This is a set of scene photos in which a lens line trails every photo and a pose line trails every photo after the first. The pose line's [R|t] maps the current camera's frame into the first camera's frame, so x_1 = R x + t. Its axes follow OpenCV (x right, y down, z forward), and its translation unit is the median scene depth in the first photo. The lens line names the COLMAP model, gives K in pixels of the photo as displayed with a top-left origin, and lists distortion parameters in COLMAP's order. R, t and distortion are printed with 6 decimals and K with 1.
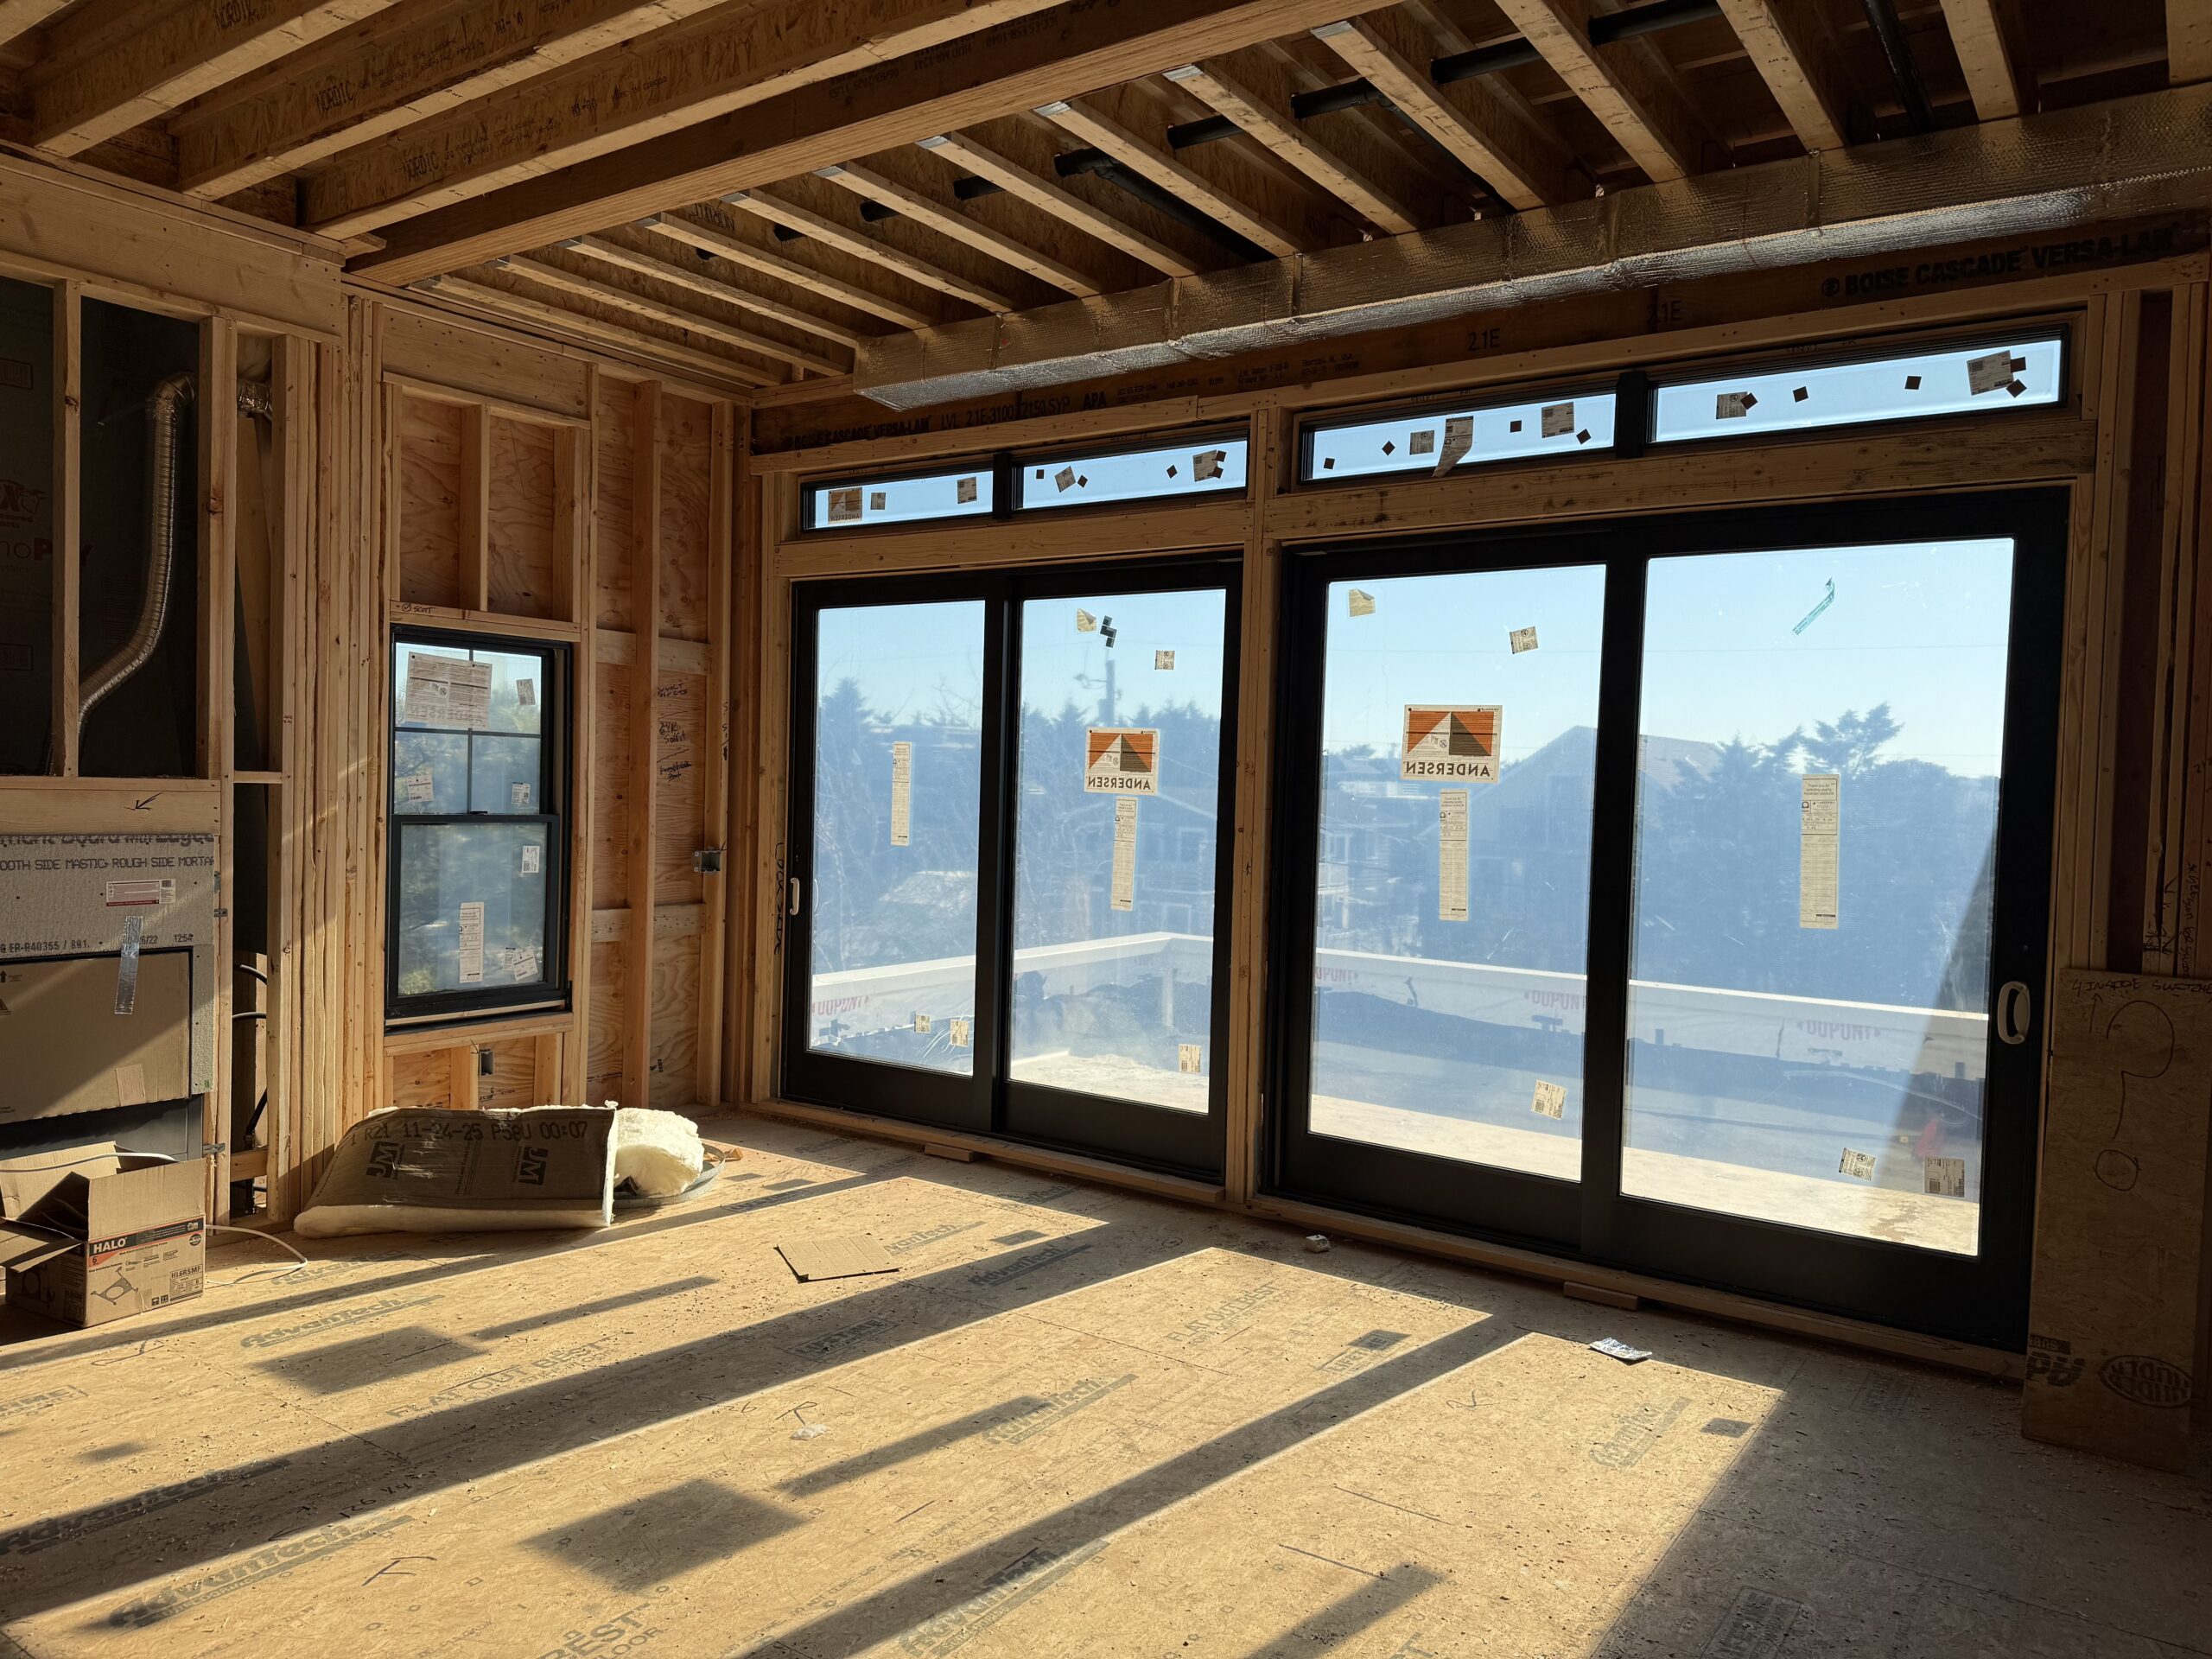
lens RADIAL K [[1542.7, 0, 1106.9], [0, 1542.7, 845.0], [0, 0, 1]] dist [0.068706, -0.071040]
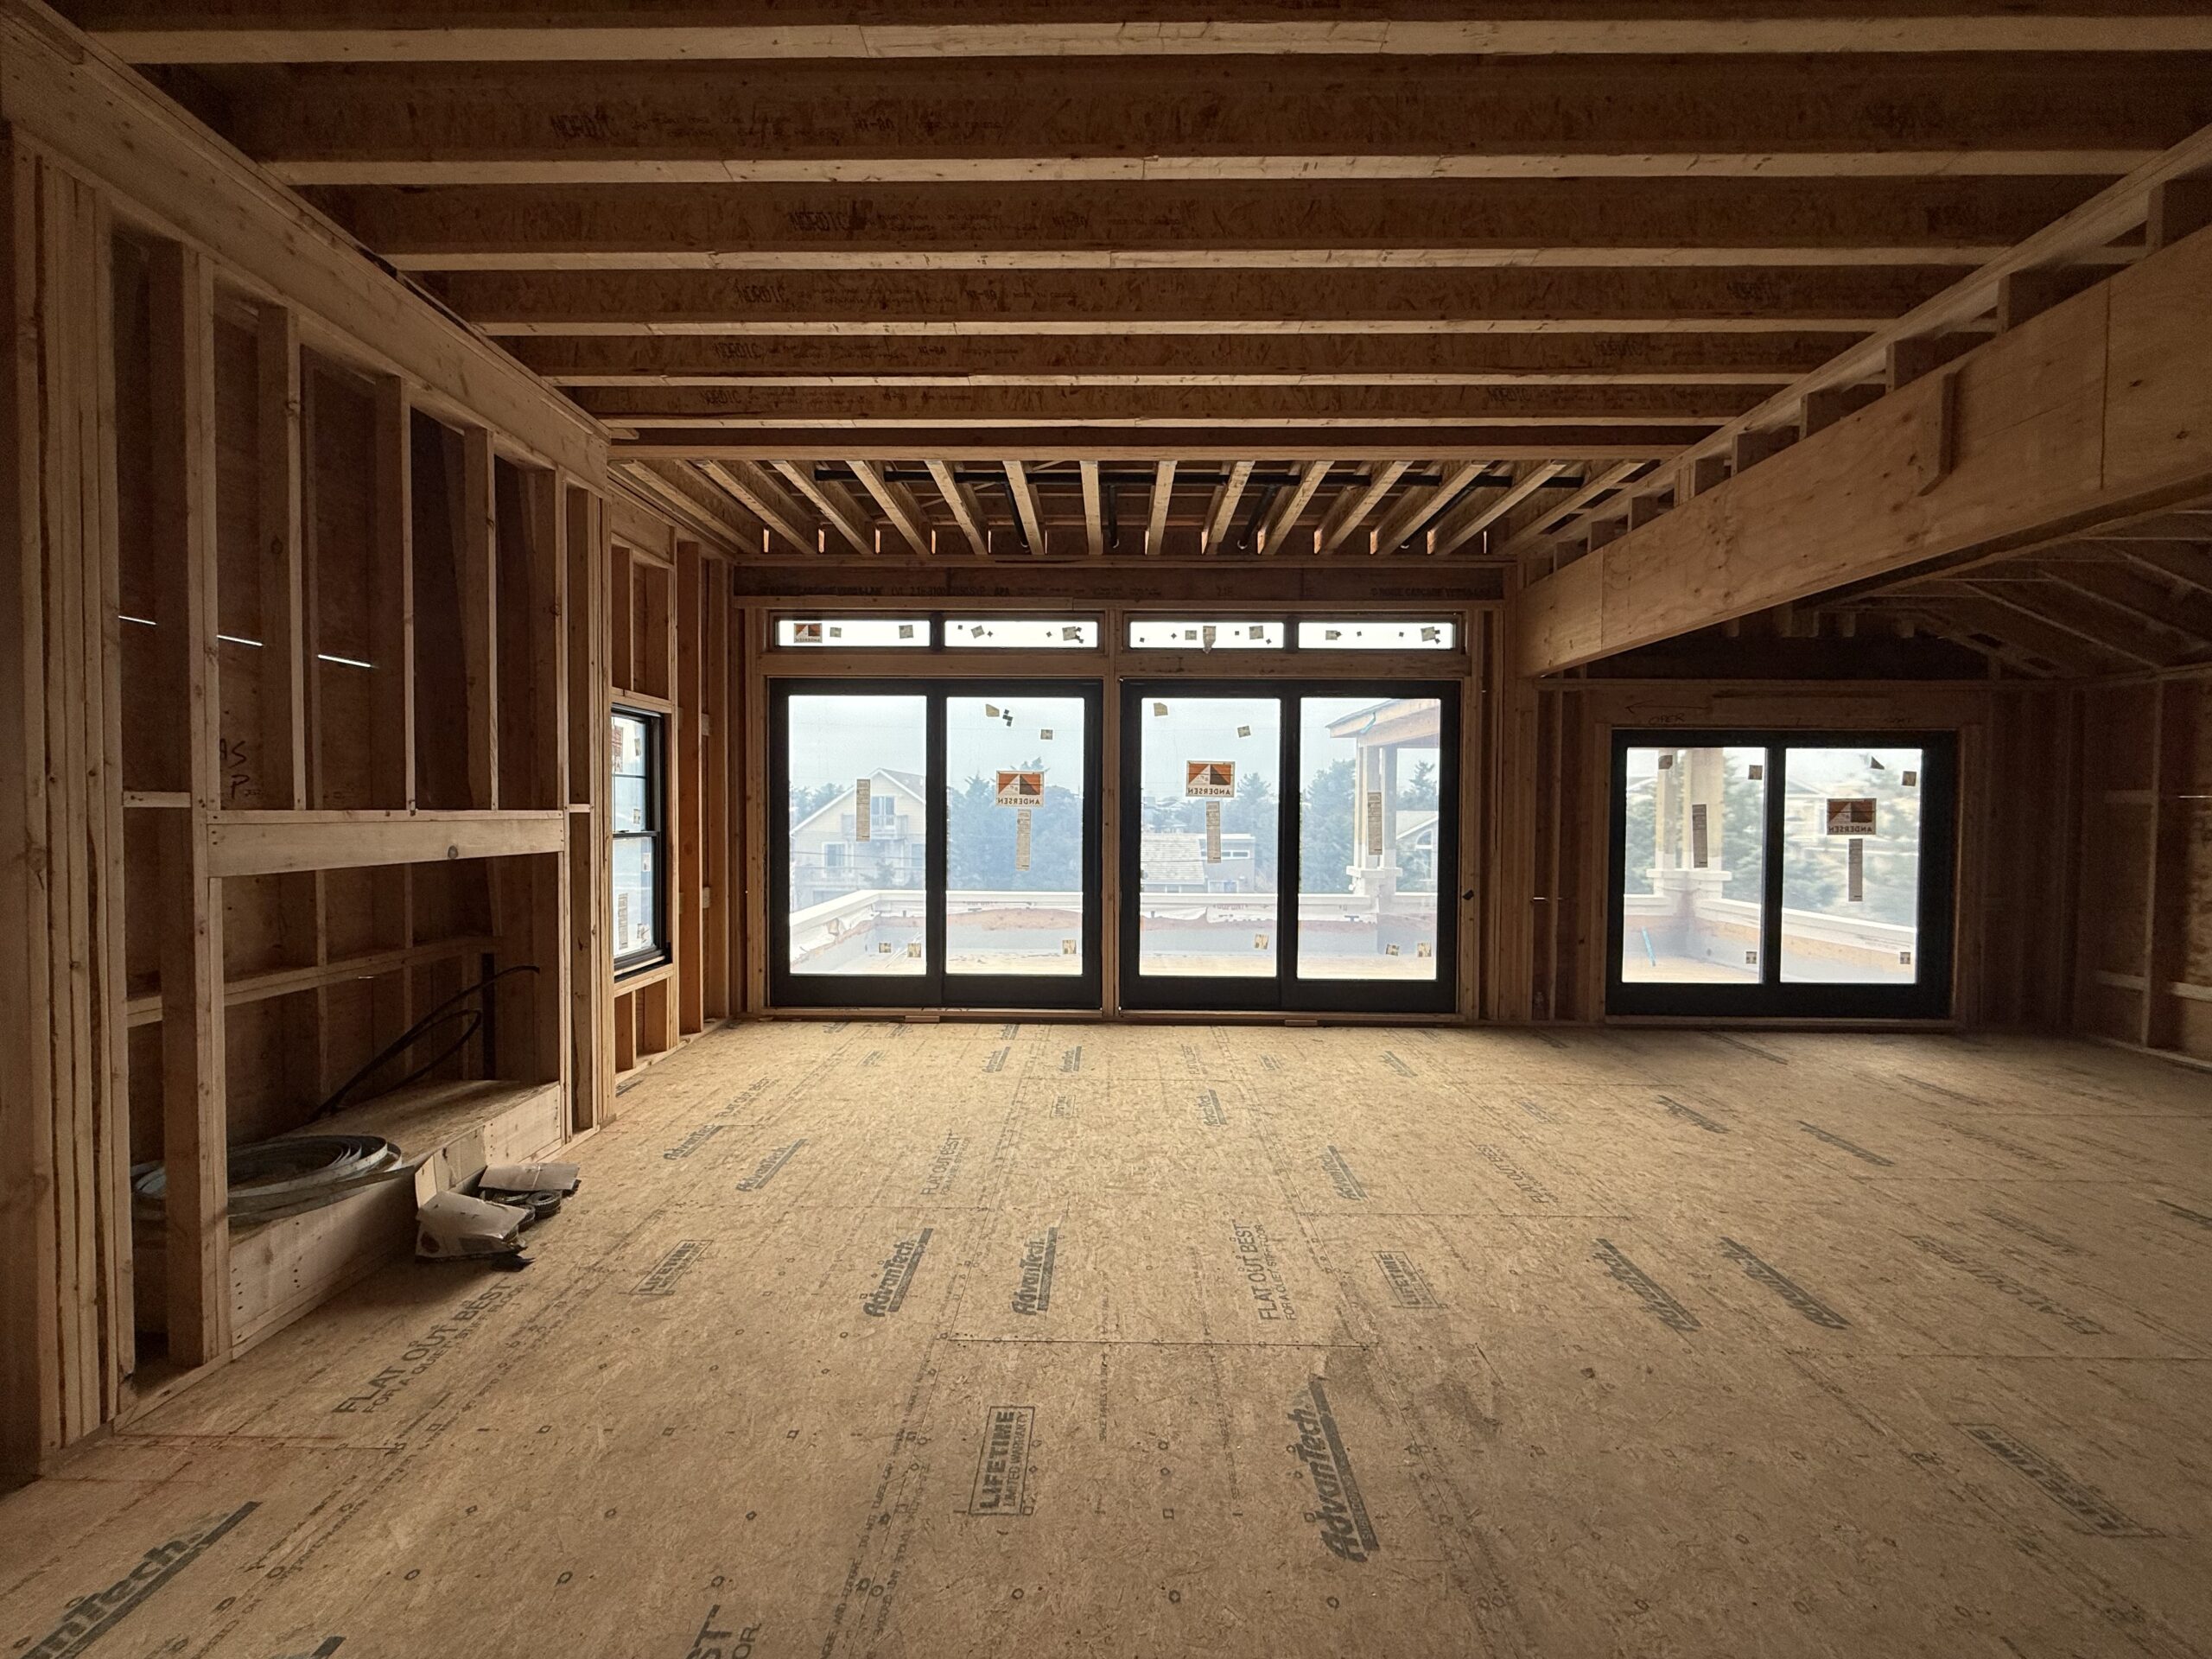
lens RADIAL K [[884.7, 0, 1098.2], [0, 884.7, 834.4], [0, 0, 1]] dist [0.000424, 0.000032]
pose [[0.824241, -0.040354, 0.564800, -0.526620], [0.040667, 0.999100, 0.012036, -0.009725], [-0.564778, 0.013048, 0.825140, 0.085862]]
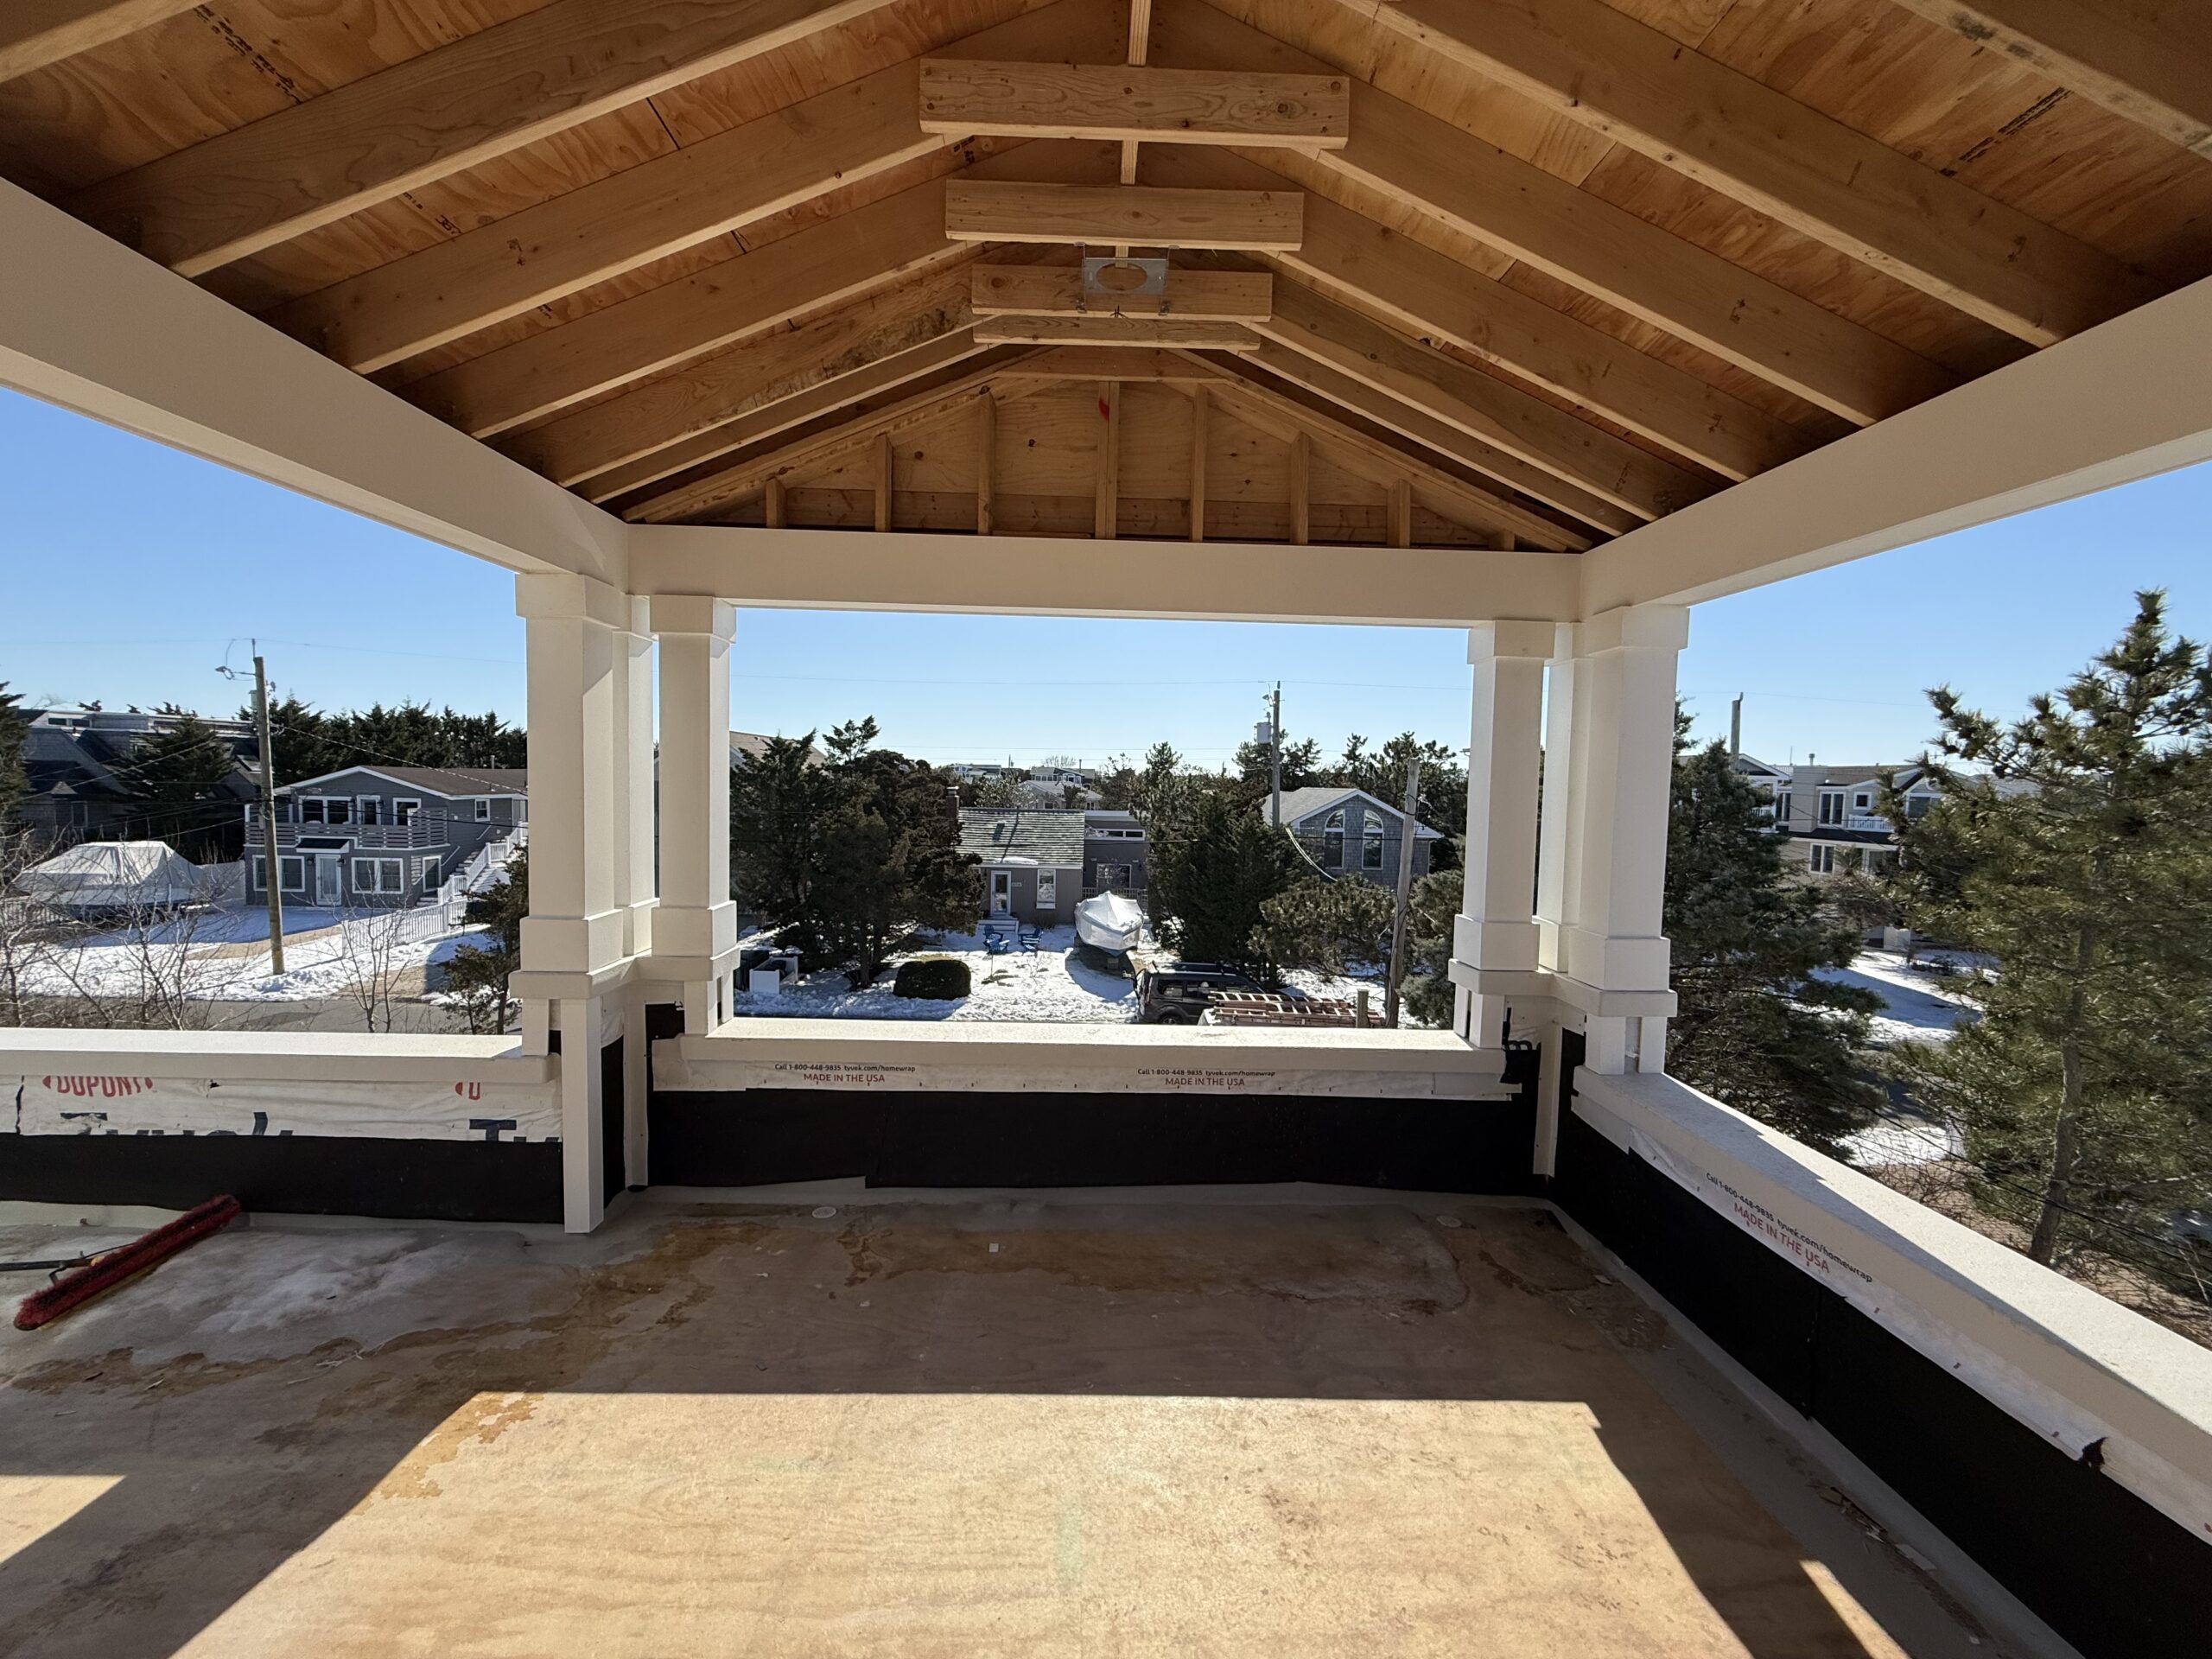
lens RADIAL K [[884.7, 0, 1105.2], [0, 884.7, 831.0], [0, 0, 1]] dist [0.000424, 0.000032]
pose [[0.799686, -0.041740, 0.598966, 0.747229], [0.022955, 0.998977, 0.038968, 0.005647], [-0.599980, -0.017413, 0.799826, 0.549653]]
